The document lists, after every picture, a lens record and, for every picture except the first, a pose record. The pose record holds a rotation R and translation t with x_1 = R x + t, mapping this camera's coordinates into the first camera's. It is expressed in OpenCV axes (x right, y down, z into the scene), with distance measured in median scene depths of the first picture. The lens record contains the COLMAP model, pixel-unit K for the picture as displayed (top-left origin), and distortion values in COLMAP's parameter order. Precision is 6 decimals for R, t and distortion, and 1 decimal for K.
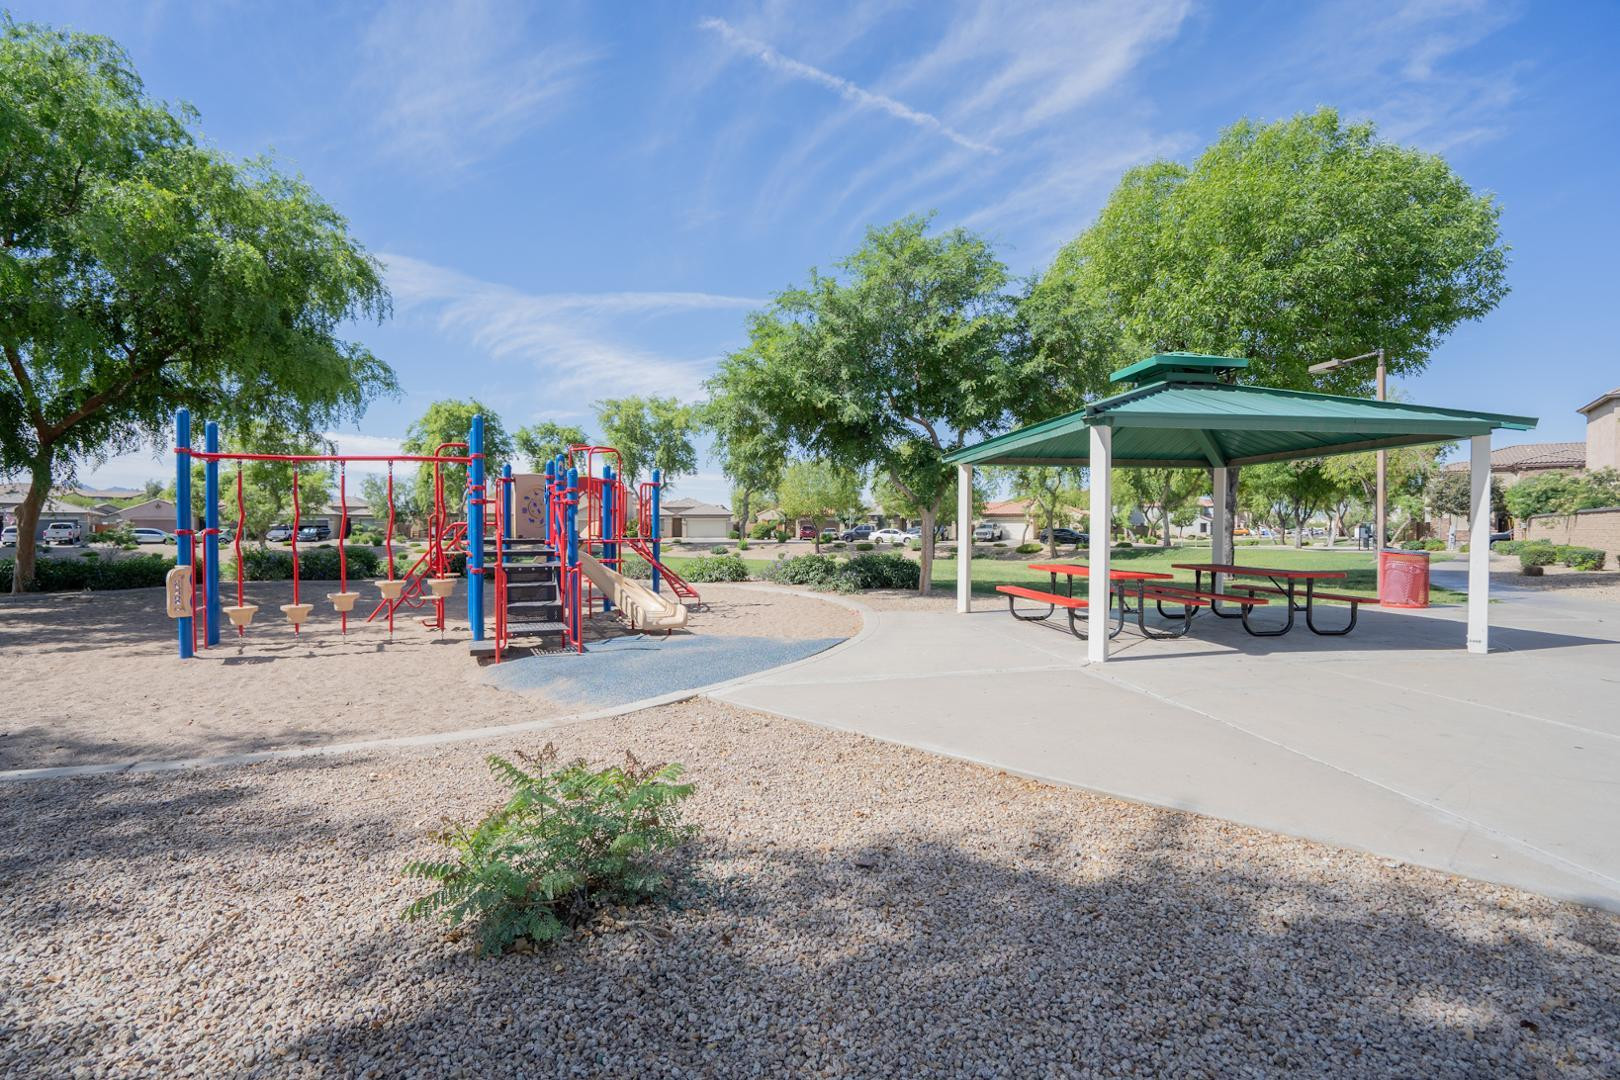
lens RADIAL K [[756.9, 0, 810.0], [0, 756.9, 540.0], [0, 0, 1]] dist [-0.030741, 0.000469]
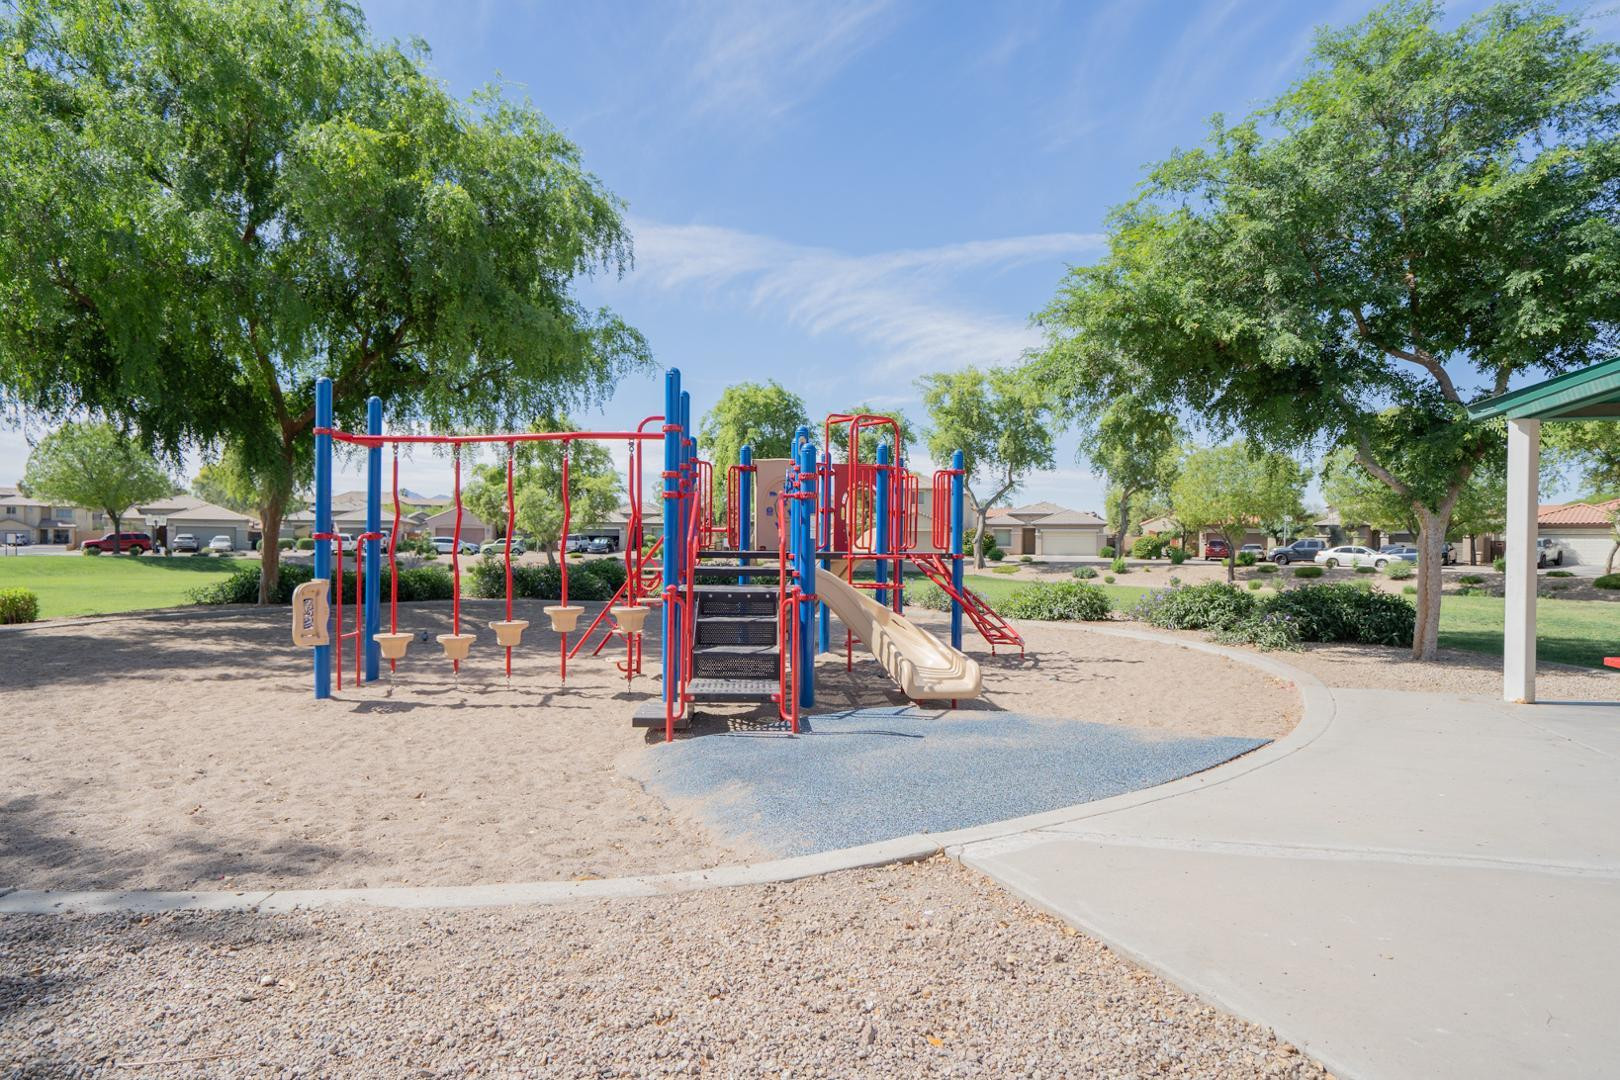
lens RADIAL K [[993.0, 0, 786.3], [0, 993.0, 541.6], [0, 0, 1]] dist [-0.037915, 0.046594]
pose [[0.915076, 0.007826, -0.403205, 0.009600], [-0.014350, 0.999810, -0.013161, 0.000828], [0.403025, 0.017829, 0.915015, 0.120325]]
